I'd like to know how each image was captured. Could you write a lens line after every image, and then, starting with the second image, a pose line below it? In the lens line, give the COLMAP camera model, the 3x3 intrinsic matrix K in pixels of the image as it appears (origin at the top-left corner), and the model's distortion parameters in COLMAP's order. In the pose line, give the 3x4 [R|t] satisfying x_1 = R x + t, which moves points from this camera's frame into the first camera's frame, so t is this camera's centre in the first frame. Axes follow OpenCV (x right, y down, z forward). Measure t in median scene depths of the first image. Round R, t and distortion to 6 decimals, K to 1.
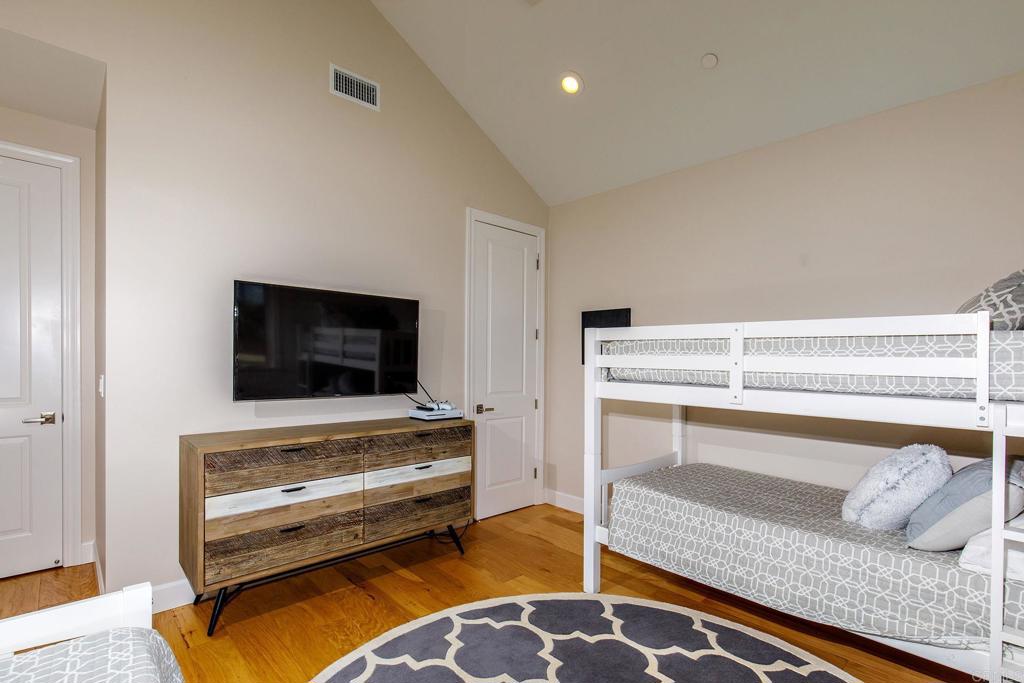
lens RADIAL K [[473.0, 0, 515.9], [0, 473.0, 367.9], [0, 0, 1]] dist [-0.001545, -0.000152]
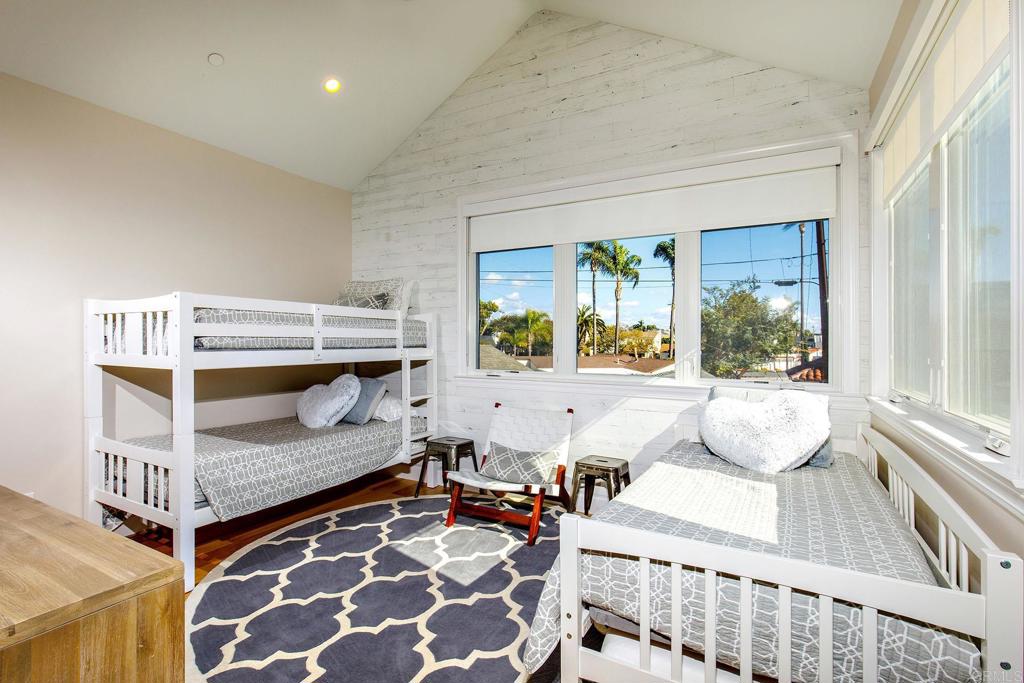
lens RADIAL K [[484.2, 0, 512.0], [0, 484.2, 341.5], [0, 0, 1]] dist [0.001693, 0.000293]
pose [[-0.297458, -0.022091, 0.954479, -1.044318], [0.004122, 0.999693, 0.024422, -0.013248], [-0.954726, 0.011199, -0.297276, 0.809917]]
